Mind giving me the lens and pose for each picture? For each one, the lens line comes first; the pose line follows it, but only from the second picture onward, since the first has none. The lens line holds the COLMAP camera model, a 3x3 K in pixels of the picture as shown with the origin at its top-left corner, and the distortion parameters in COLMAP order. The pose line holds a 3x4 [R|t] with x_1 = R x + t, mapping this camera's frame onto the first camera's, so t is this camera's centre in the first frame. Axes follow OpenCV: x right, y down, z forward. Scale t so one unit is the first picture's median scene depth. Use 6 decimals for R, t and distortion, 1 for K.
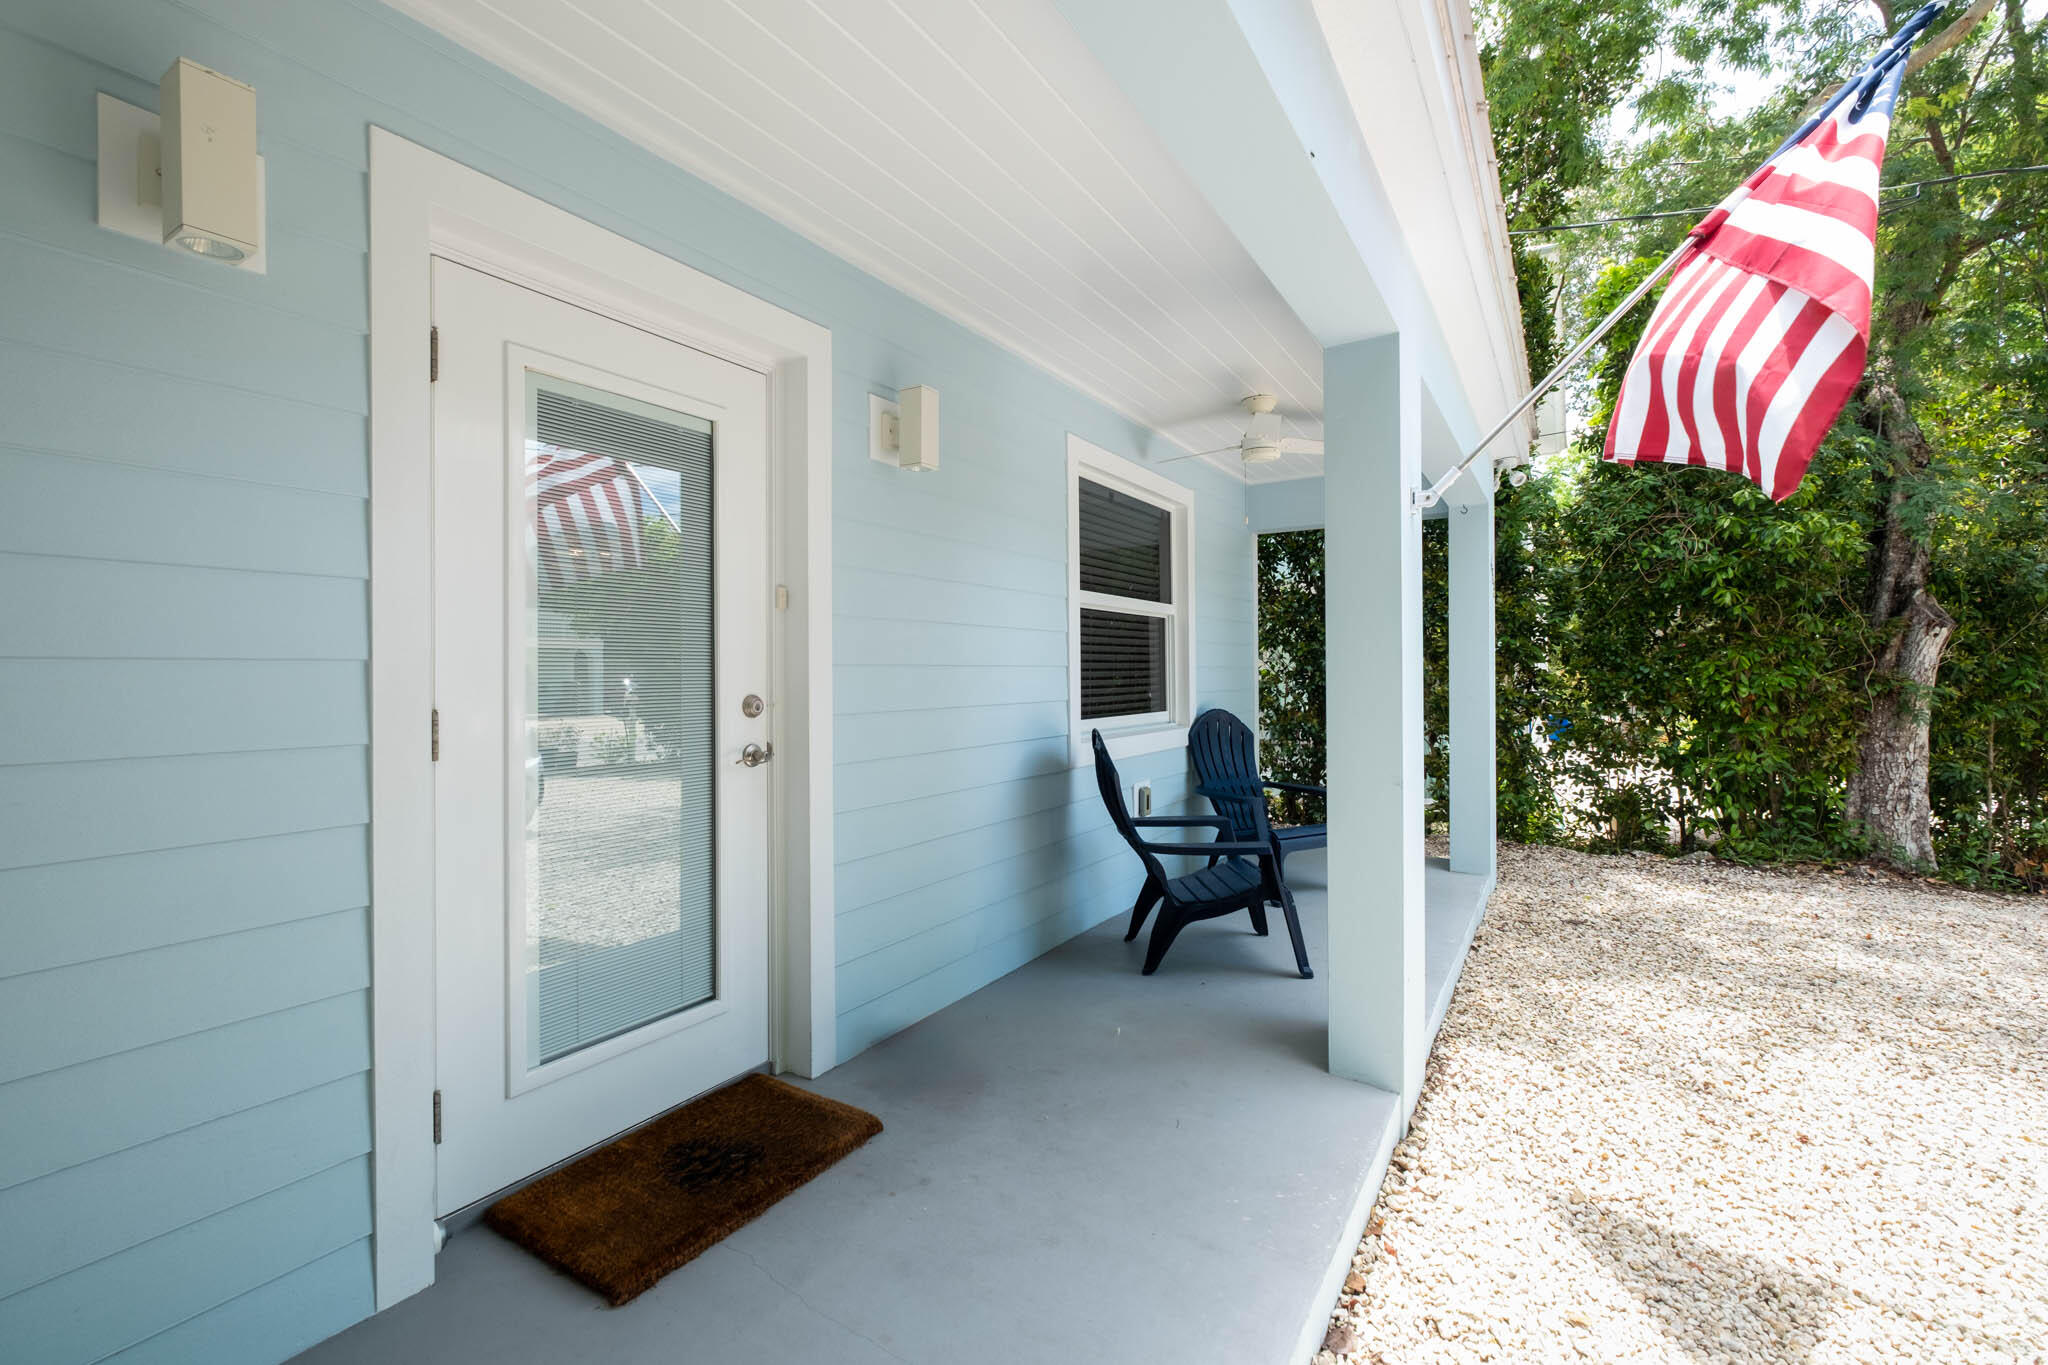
lens RADIAL K [[889.0, 0, 1017.1], [0, 889.0, 673.0], [0, 0, 1]] dist [-0.007000, 0.000371]
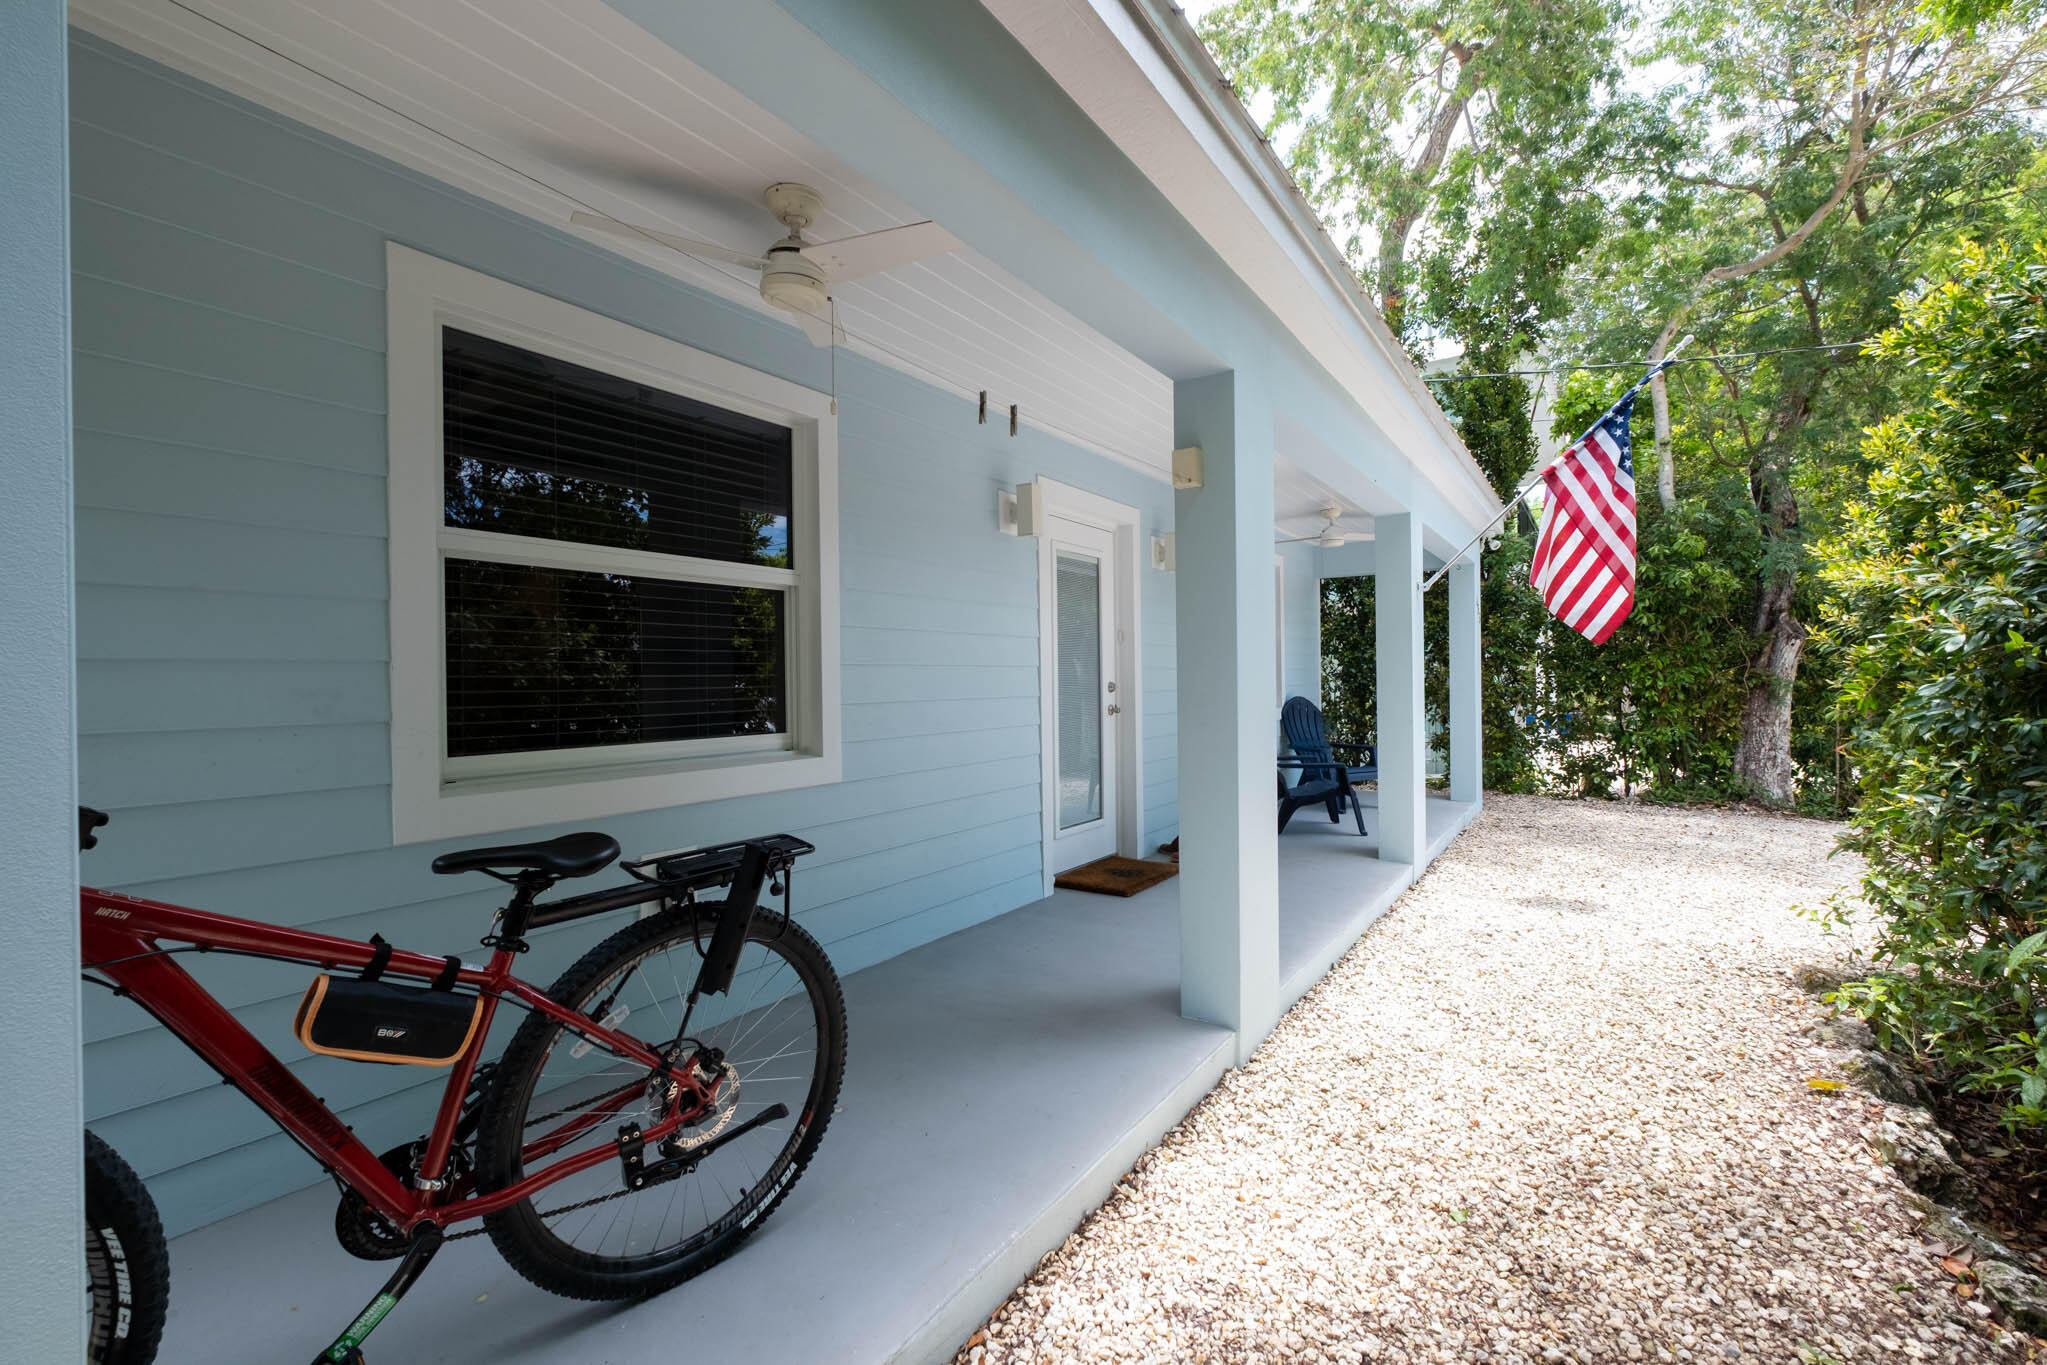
lens RADIAL K [[900.1, 0, 1023.5], [0, 900.1, 682.5], [0, 0, 1]] dist [-0.000715, 0.000064]
pose [[0.999846, -0.005376, -0.016698, -0.192843], [0.005440, 0.999978, 0.003811, 0.006659], [0.016678, -0.003902, 0.999853, -0.487770]]
